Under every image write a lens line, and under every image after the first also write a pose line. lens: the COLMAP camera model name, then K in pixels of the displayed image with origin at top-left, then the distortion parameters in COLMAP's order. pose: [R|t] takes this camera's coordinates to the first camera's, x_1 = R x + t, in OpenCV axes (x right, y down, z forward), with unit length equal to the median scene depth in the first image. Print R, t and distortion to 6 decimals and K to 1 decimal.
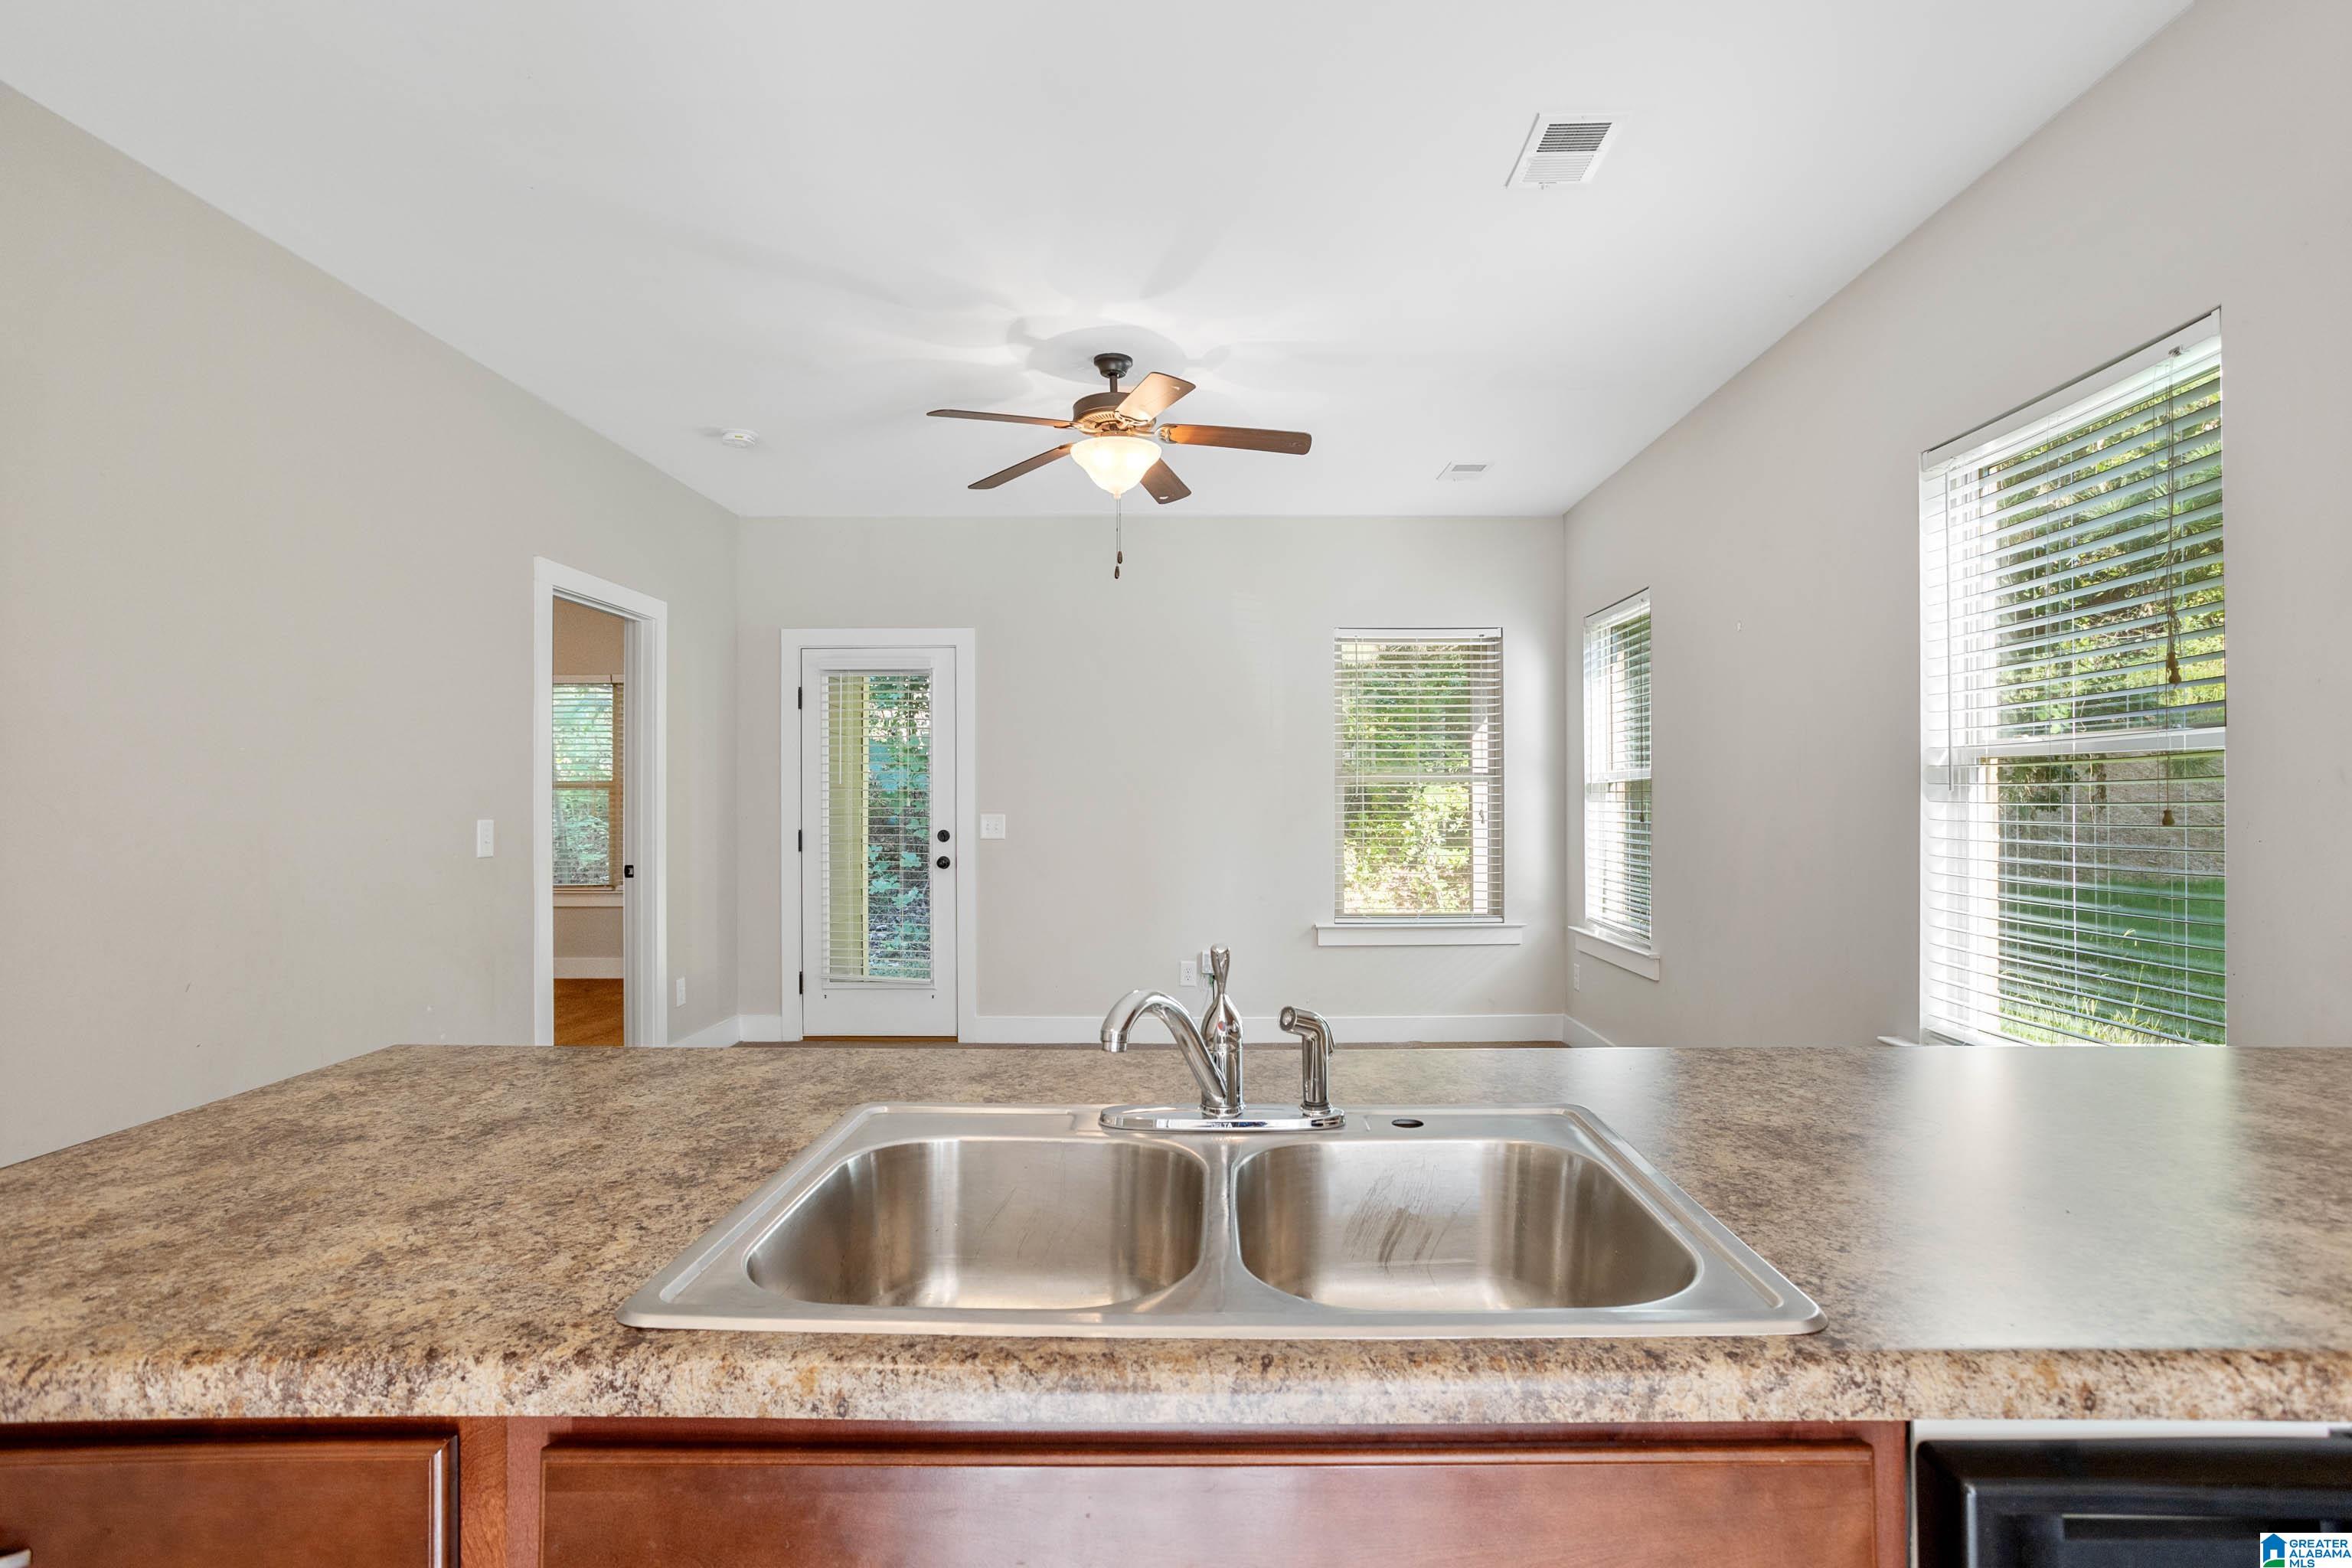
lens RADIAL K [[1157.9, 0, 1219.5], [0, 1157.9, 778.7], [0, 0, 1]] dist [-0.016090, 0.003733]
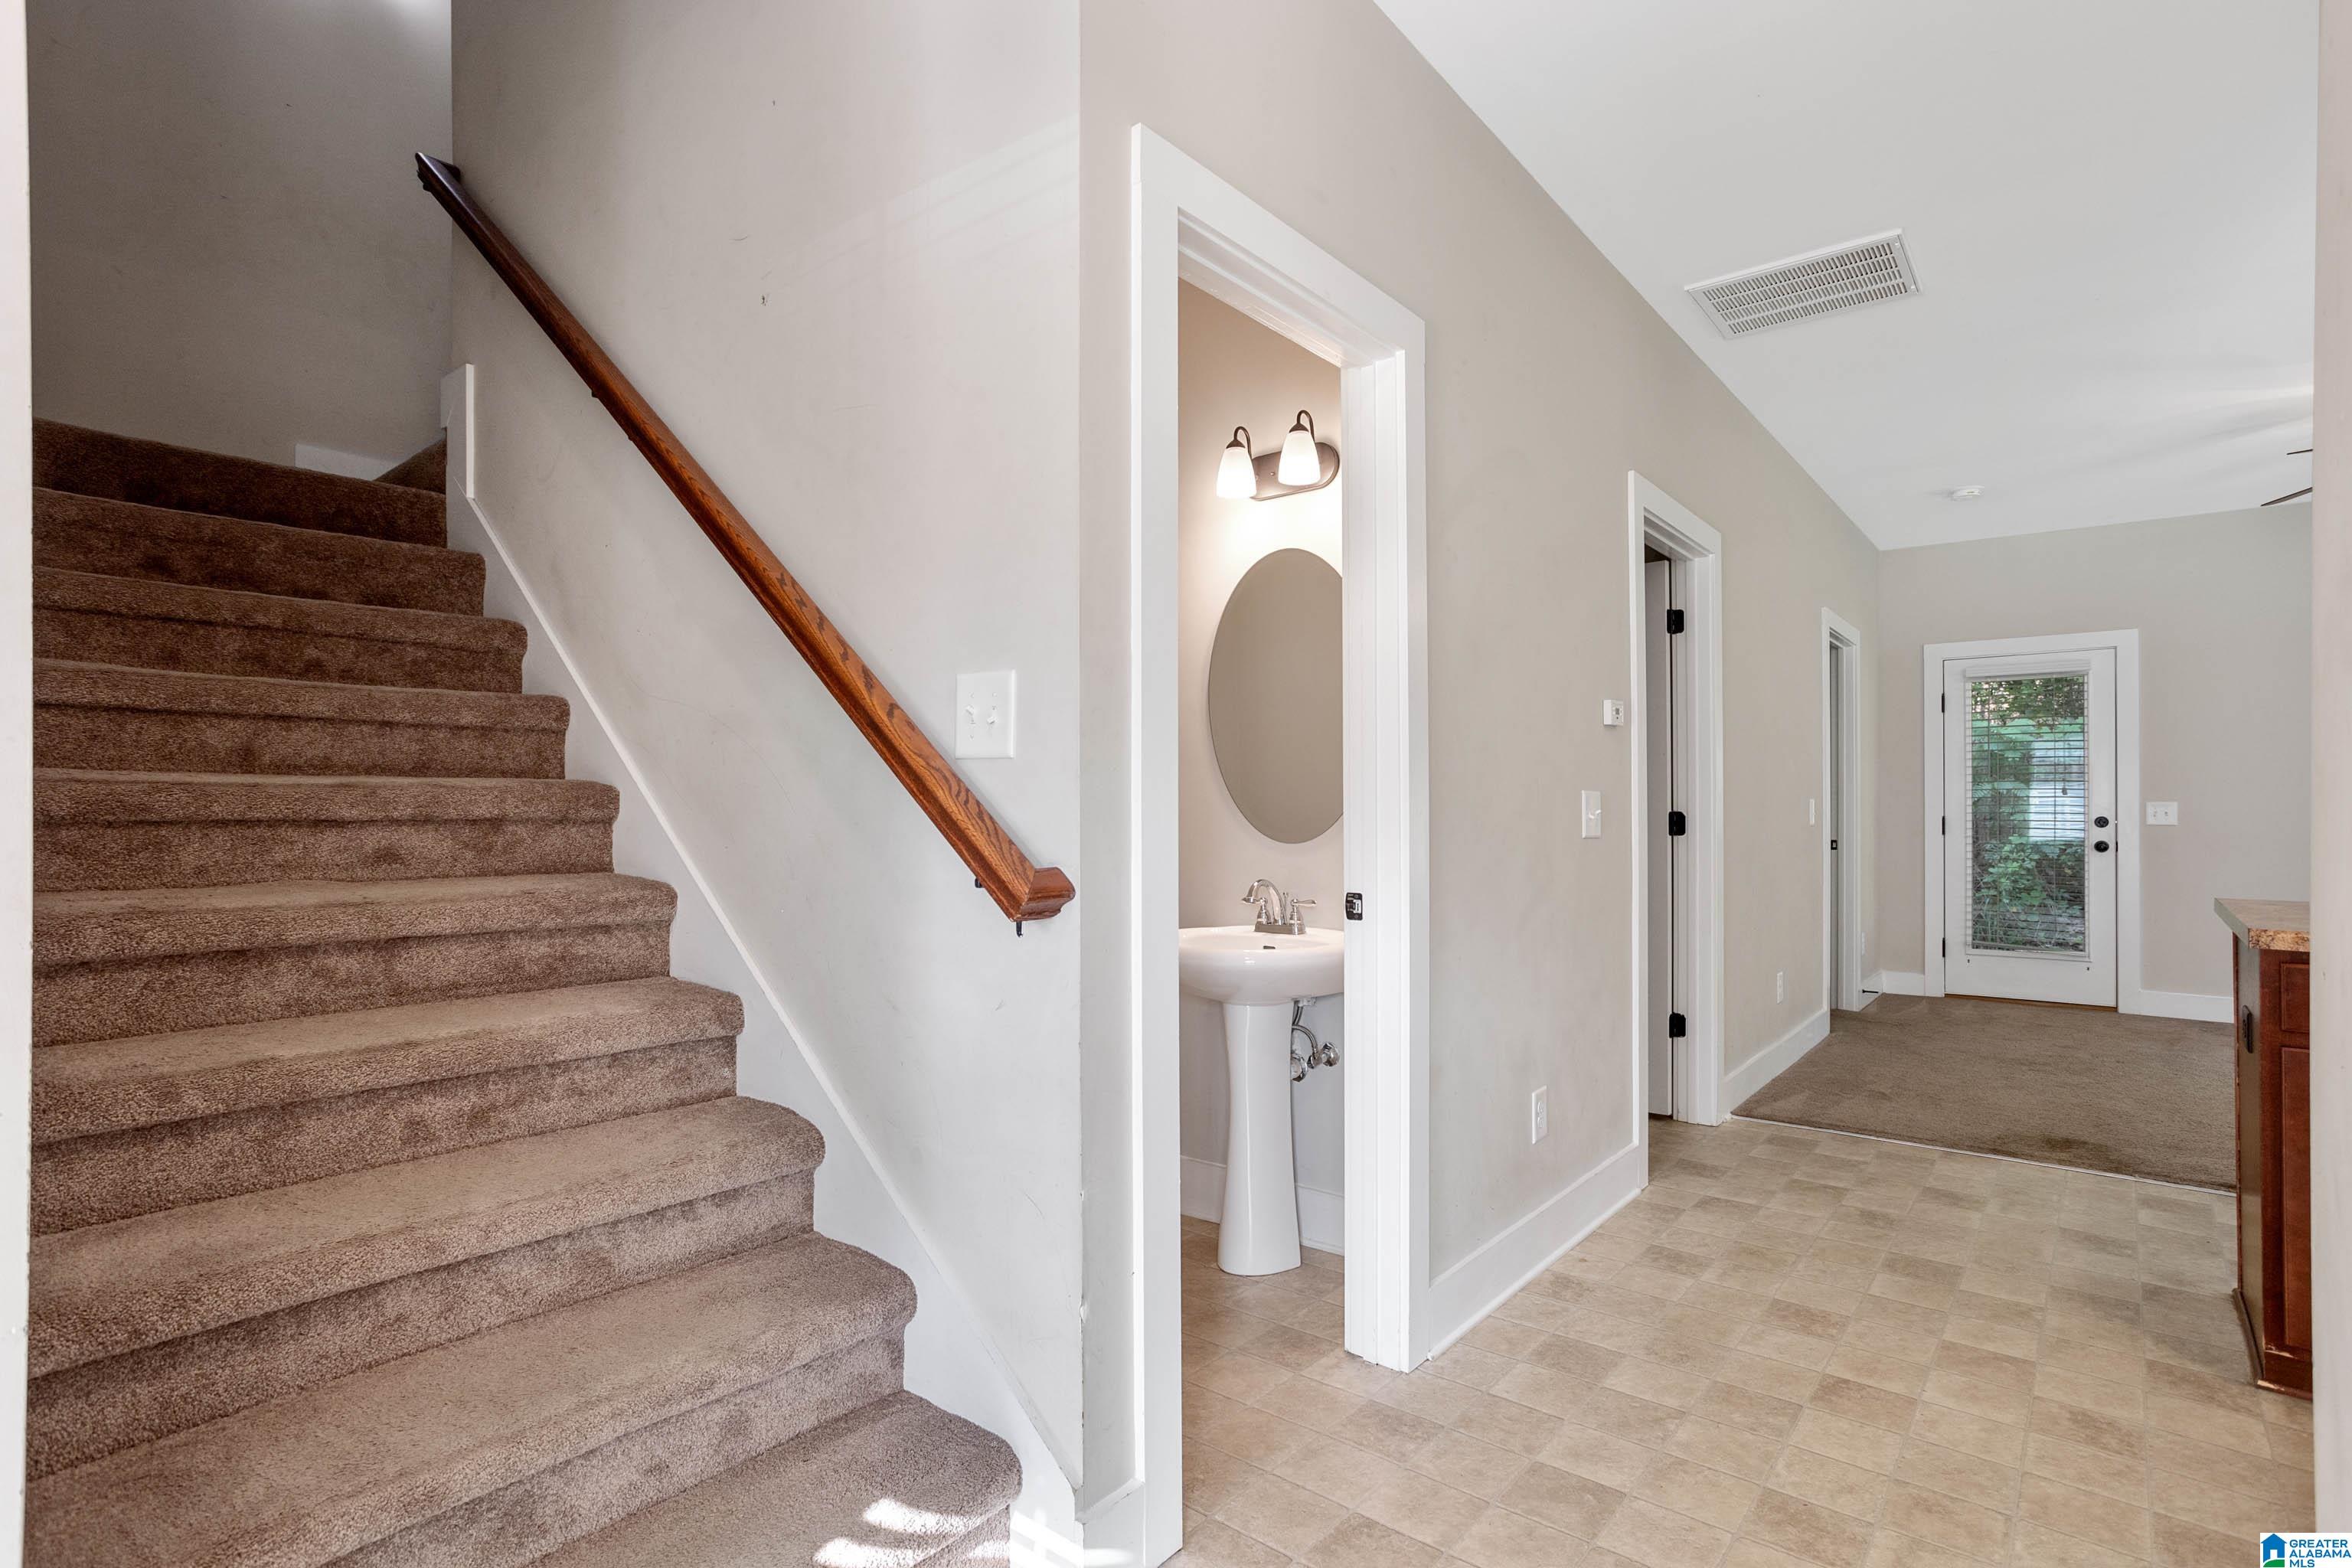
lens RADIAL K [[1157.9, 0, 1179.7], [0, 1157.9, 812.1], [0, 0, 1]] dist [-0.016090, 0.003733]
pose [[0.771640, 0.002054, -0.636057, -0.224471], [0.009775, 0.999838, 0.015088, 0.015373], [0.635985, -0.017860, 0.771495, -0.392651]]
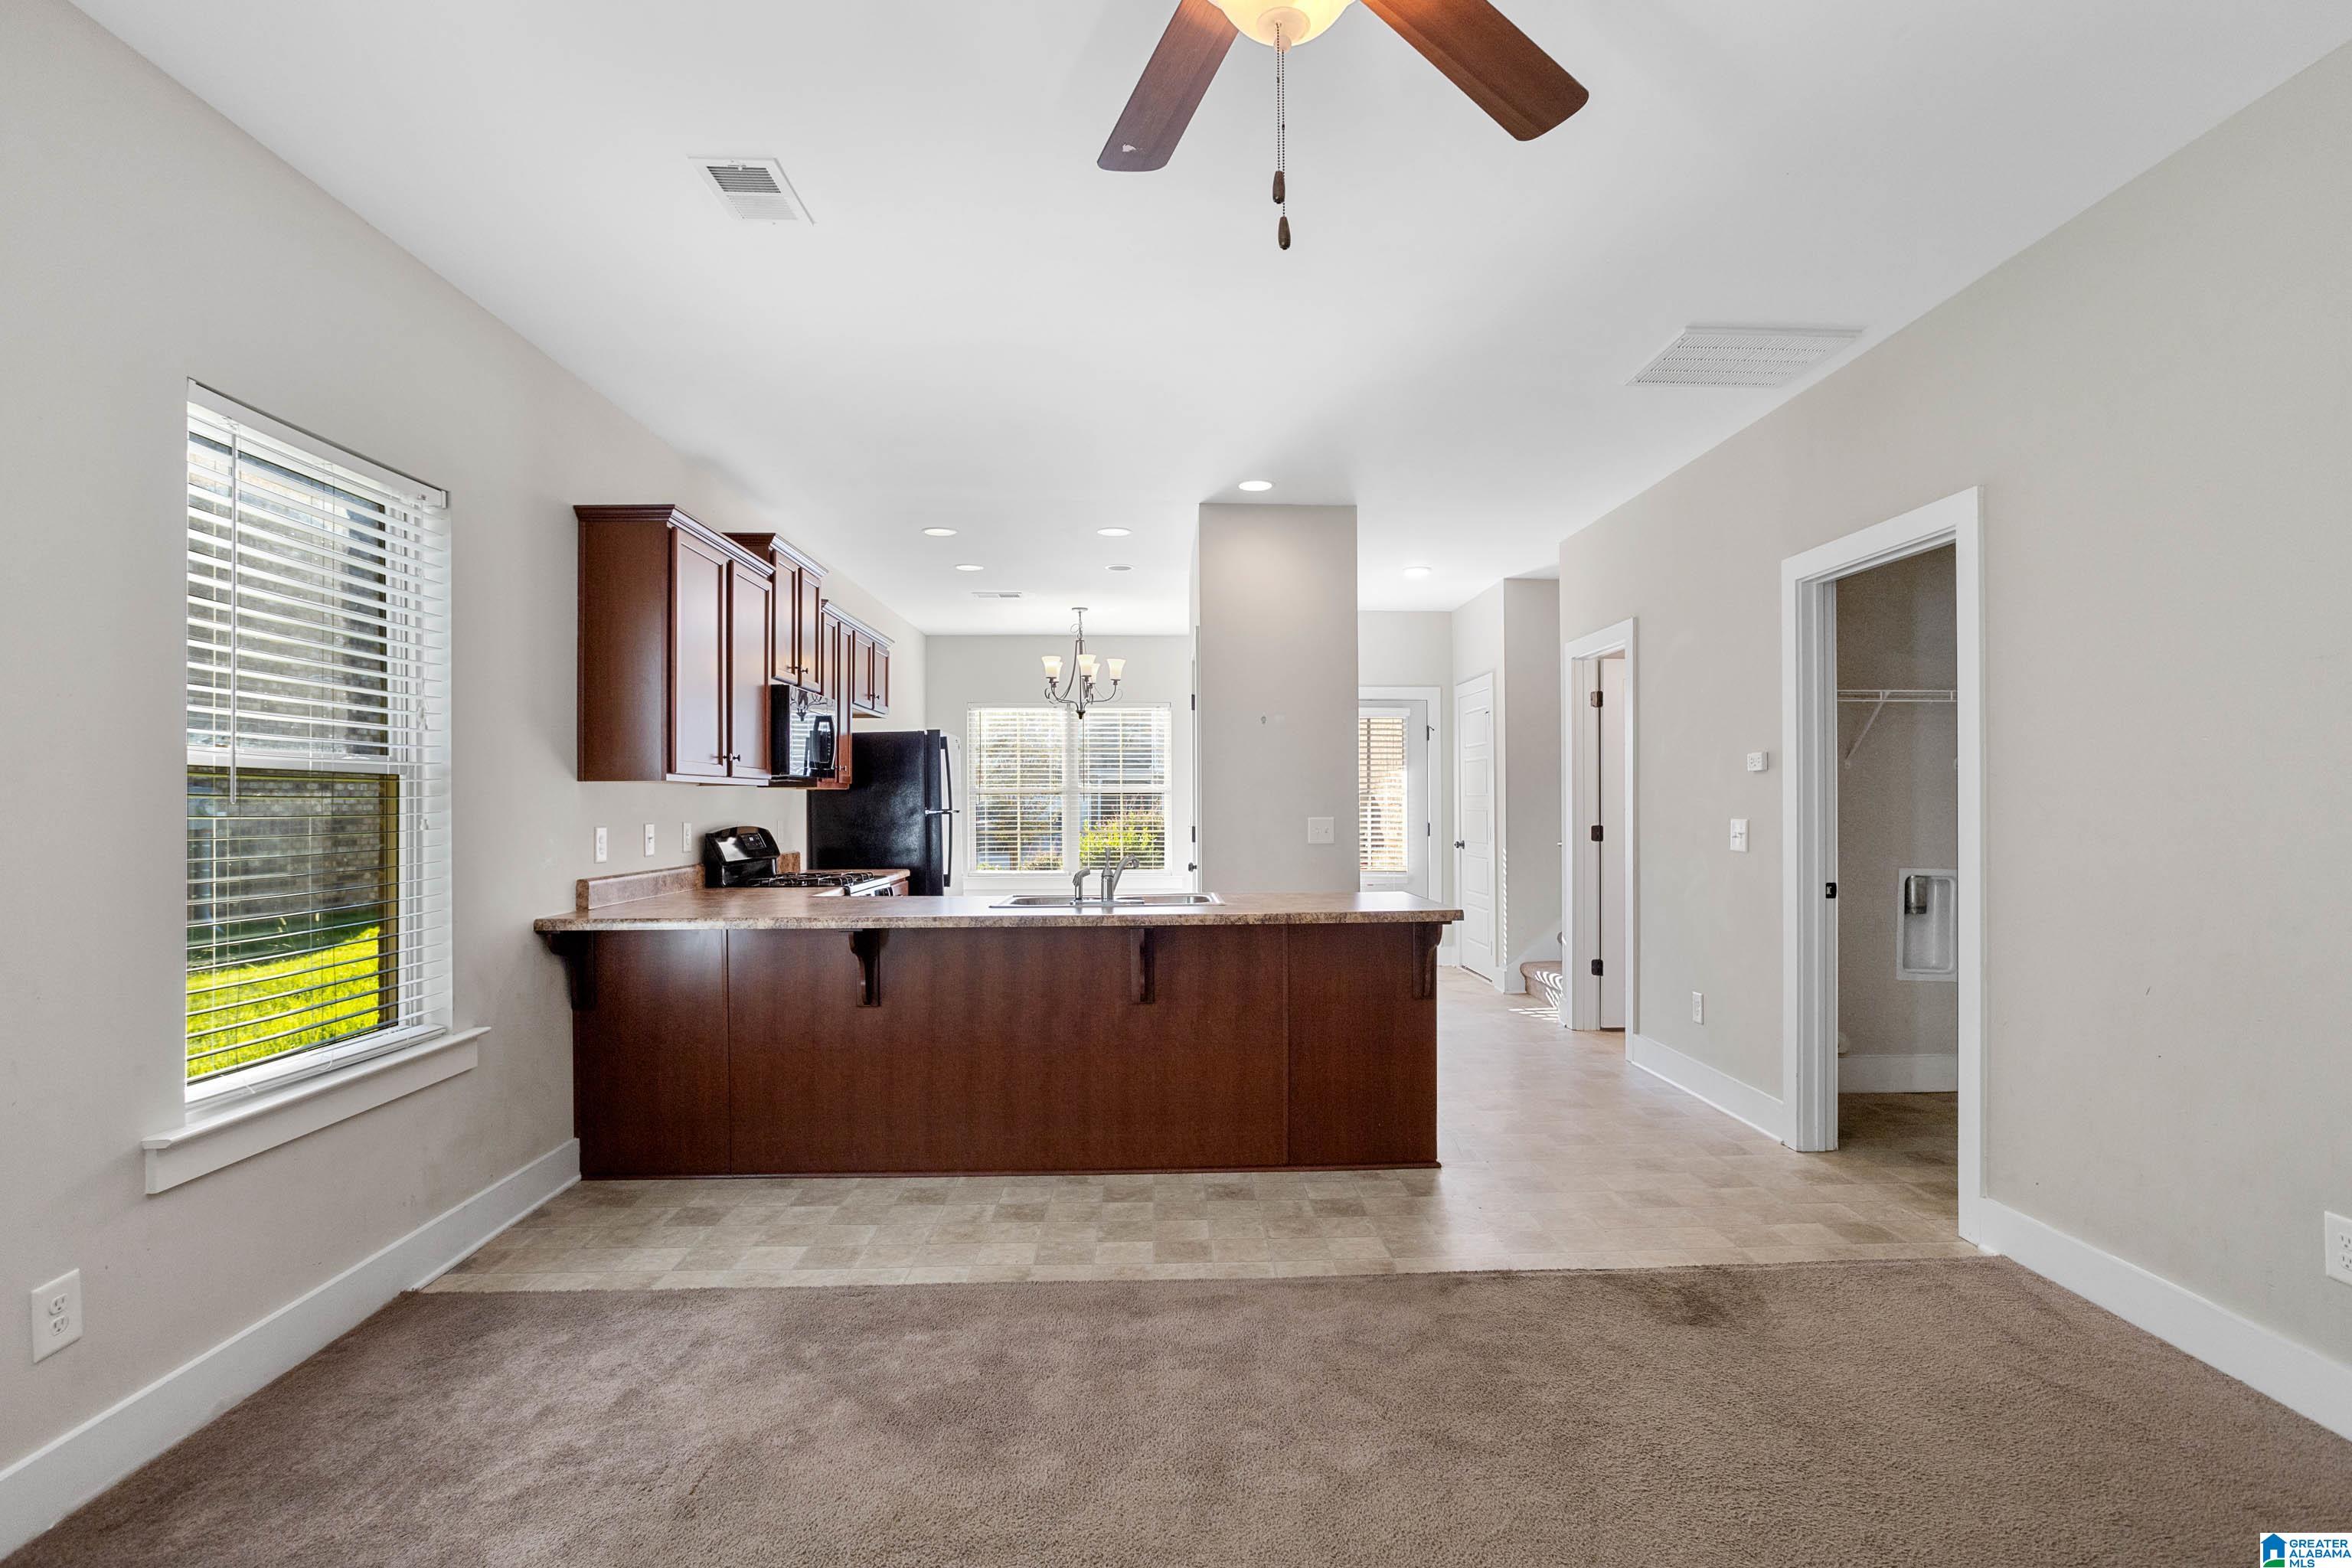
lens RADIAL K [[1157.9, 0, 1186.7], [0, 1157.9, 798.5], [0, 0, 1]] dist [-0.016090, 0.003733]
pose [[-0.999495, 0.009581, -0.030284, -0.024645], [0.010102, 0.999803, -0.017080, 0.013100], [0.030114, -0.017378, -0.999395, 0.919019]]
